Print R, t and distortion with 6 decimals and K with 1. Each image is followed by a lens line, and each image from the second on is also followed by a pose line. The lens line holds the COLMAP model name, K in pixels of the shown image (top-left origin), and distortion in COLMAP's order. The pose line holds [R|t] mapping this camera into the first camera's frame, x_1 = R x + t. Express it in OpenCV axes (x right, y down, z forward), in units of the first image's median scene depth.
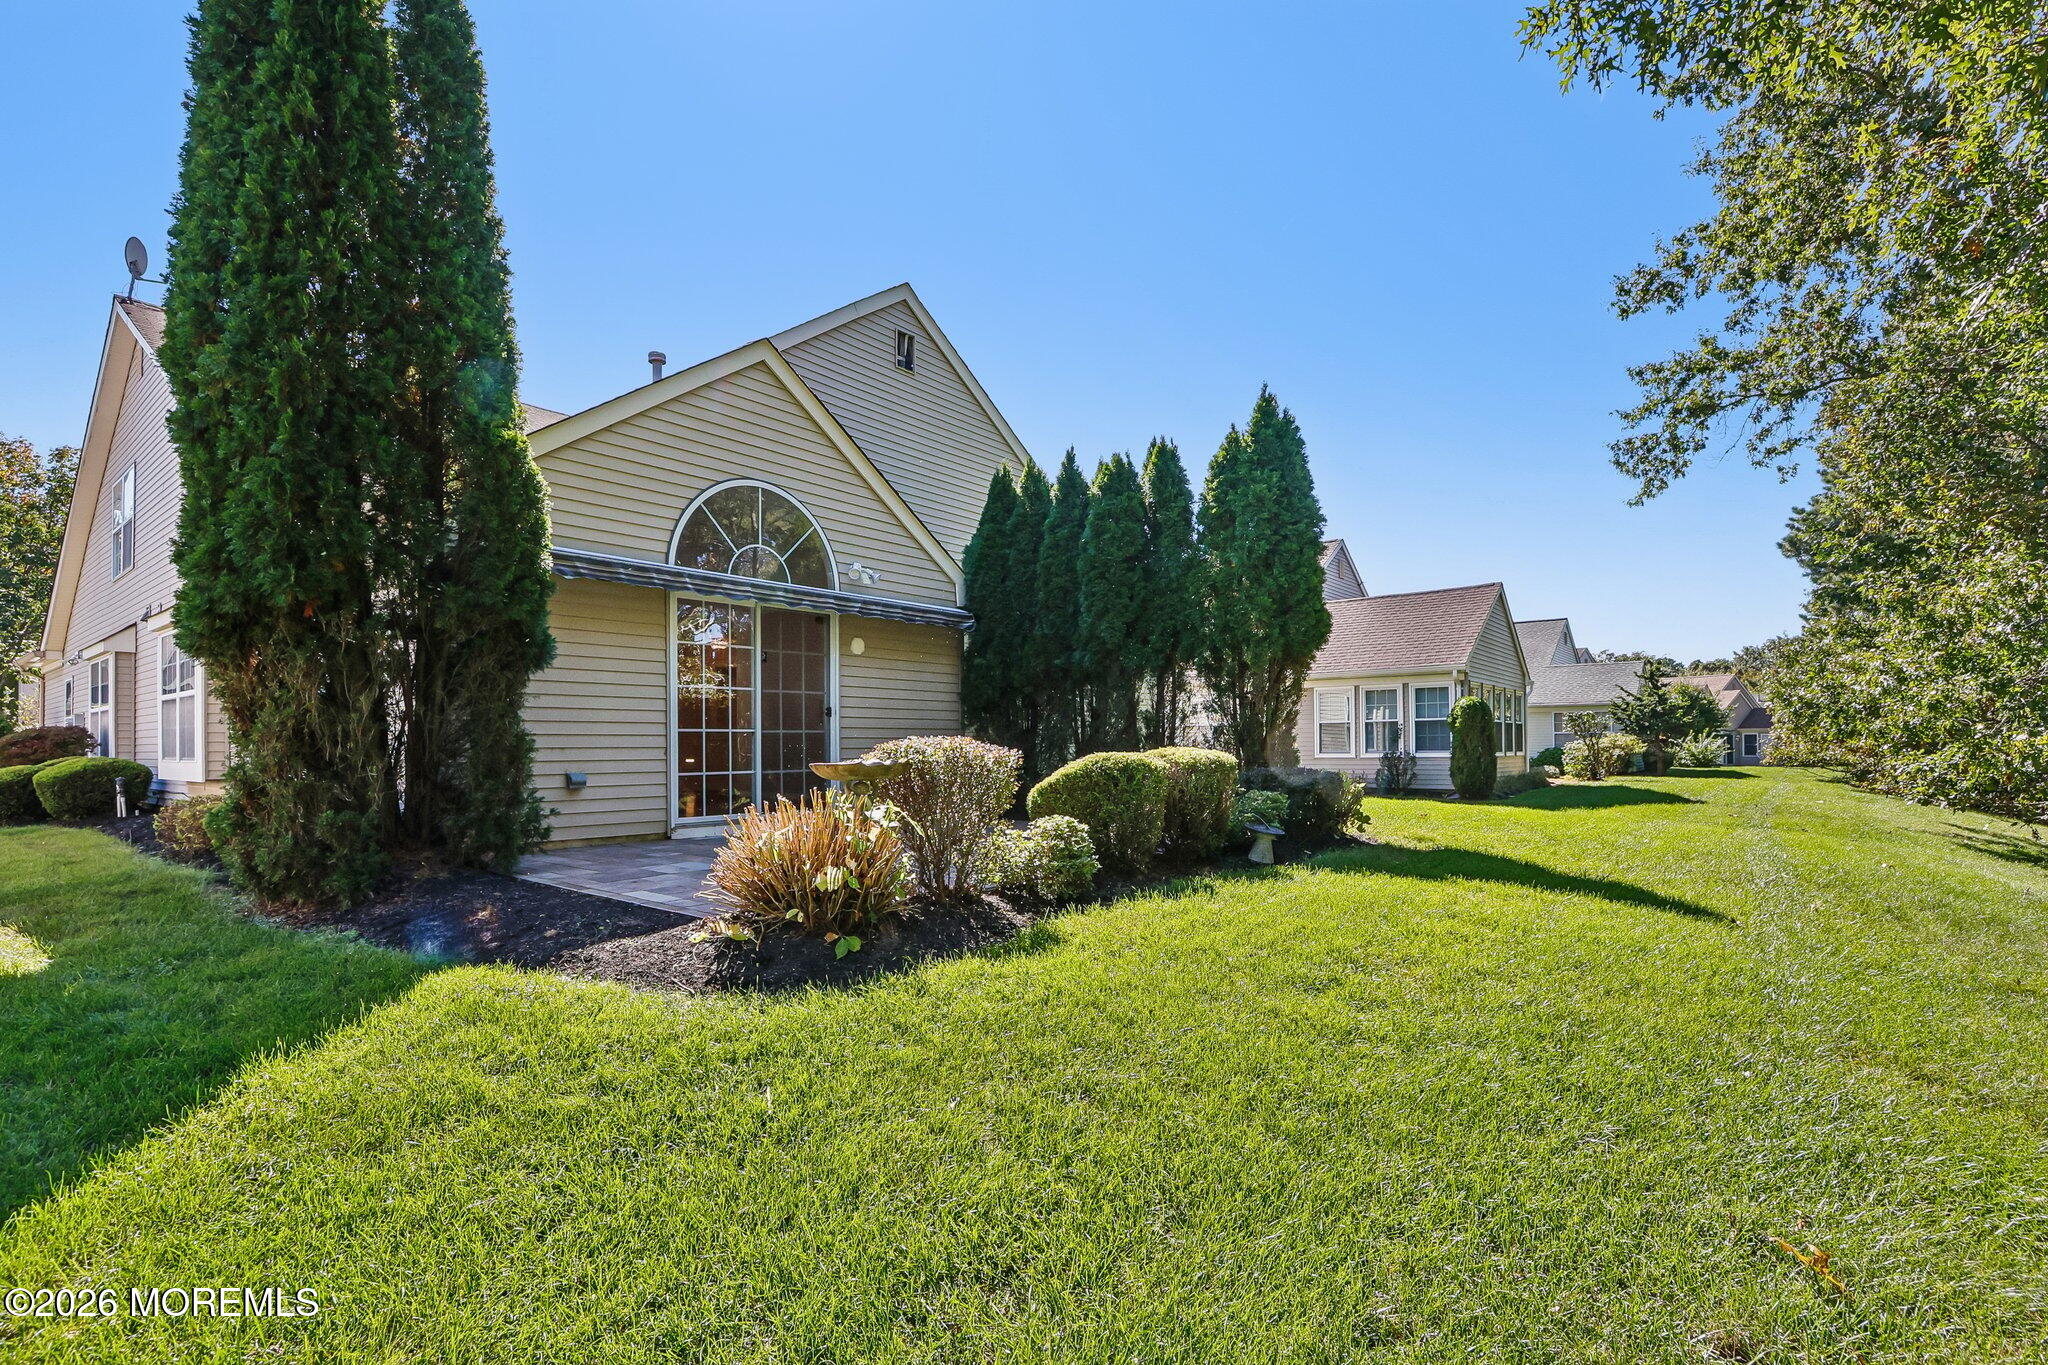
lens RADIAL K [[949.1, 0, 967.6], [0, 949.1, 729.9], [0, 0, 1]] dist [-0.019979, 0.003851]
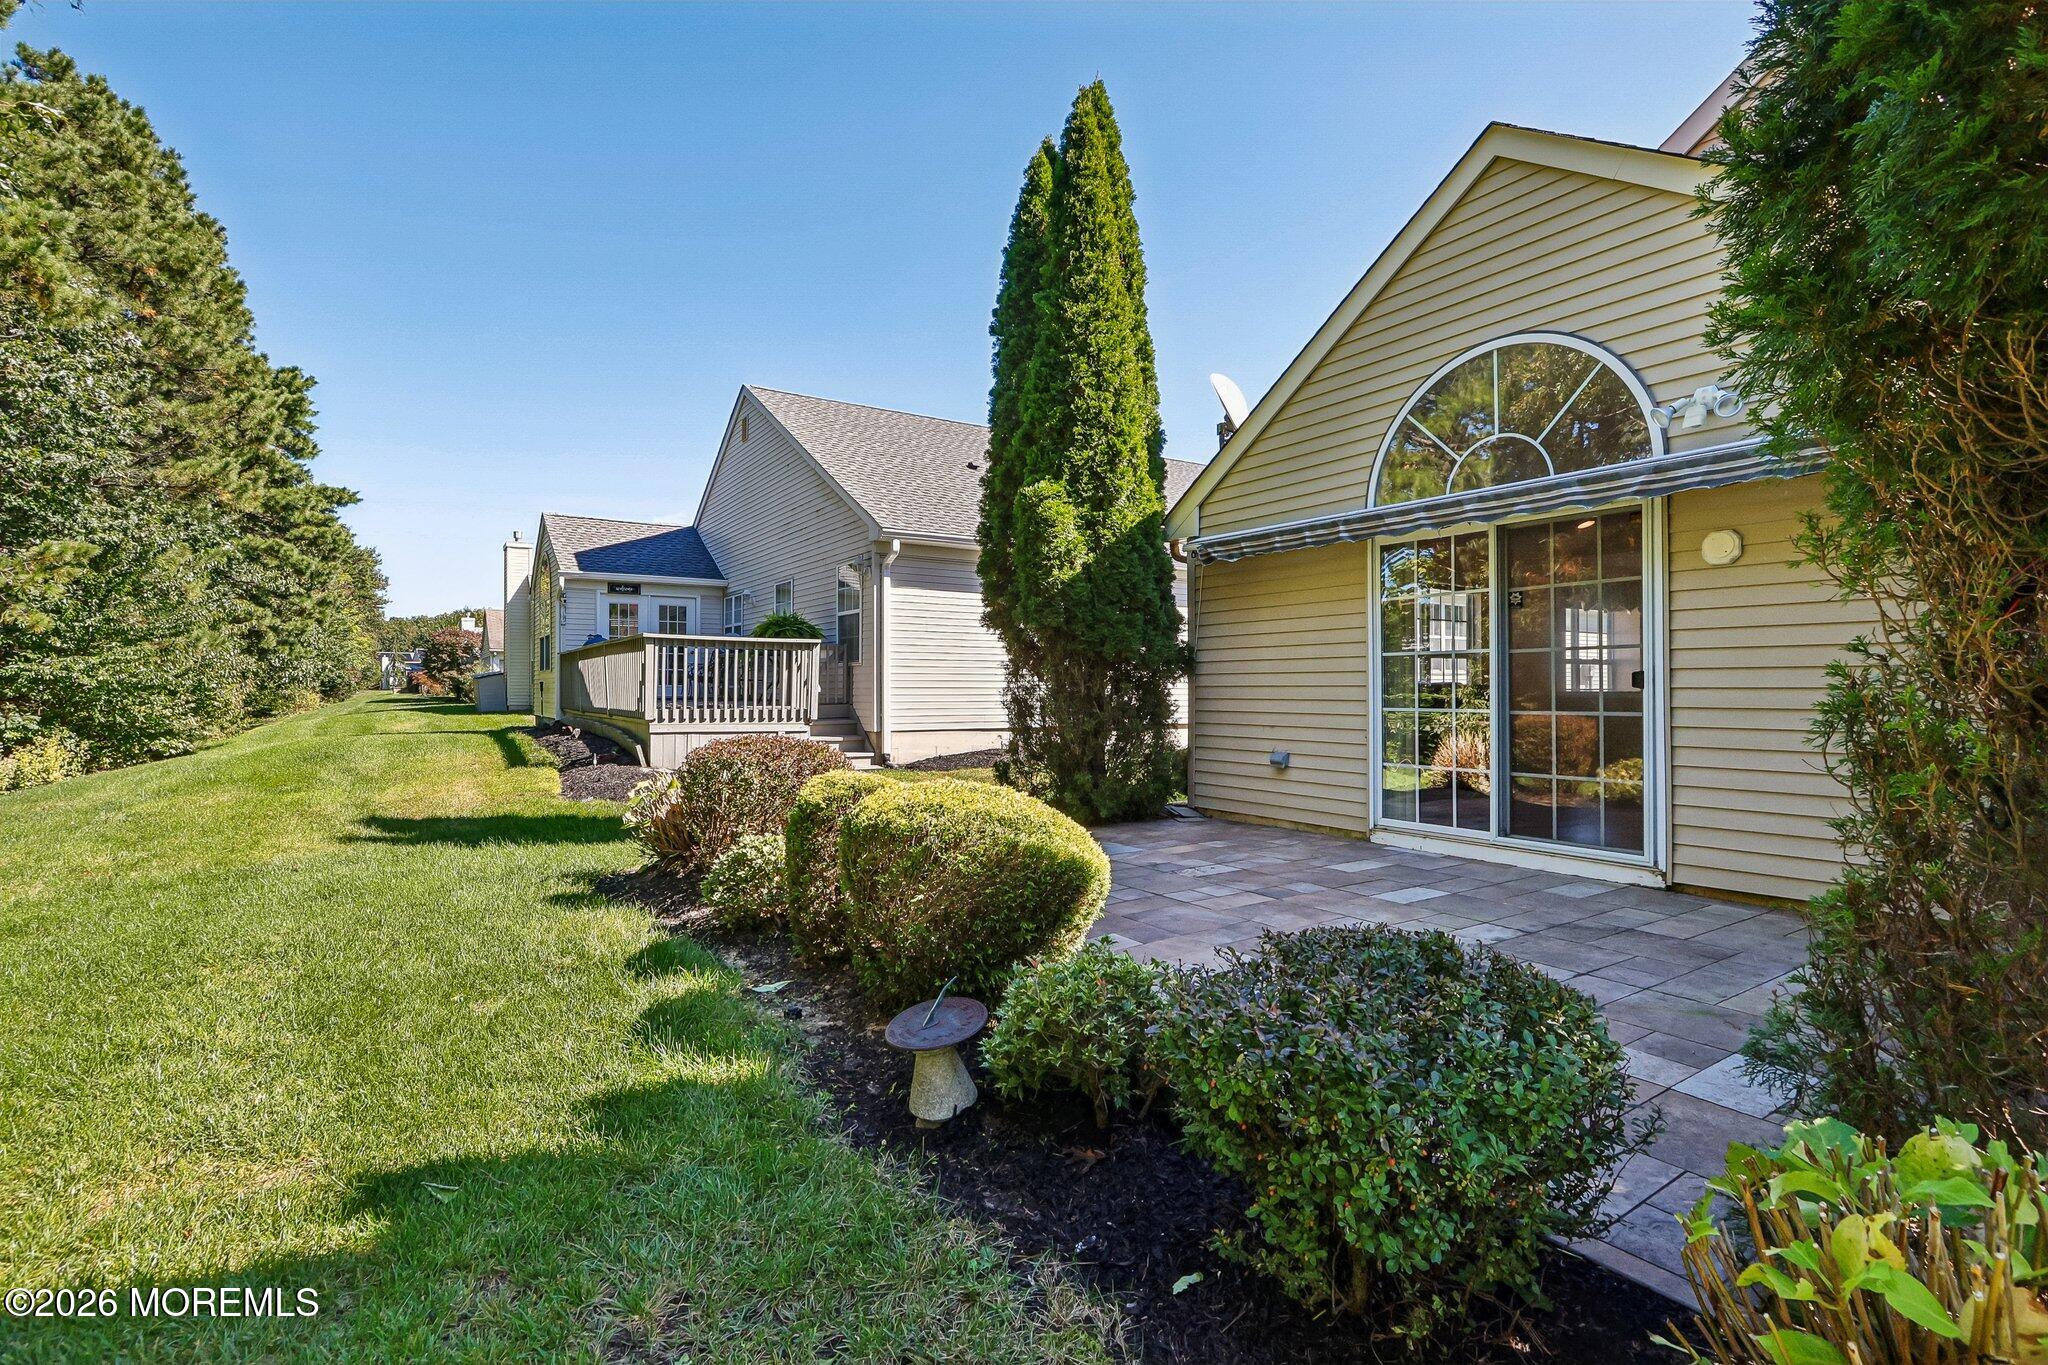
lens RADIAL K [[949.1, 0, 1026.0], [0, 949.1, 675.0], [0, 0, 1]] dist [-0.019979, 0.003851]
pose [[-0.263037, -0.007564, -0.964756, 0.517571], [0.017890, 0.999759, -0.012716, -0.022817], [0.964620, -0.020604, -0.262838, 0.862103]]
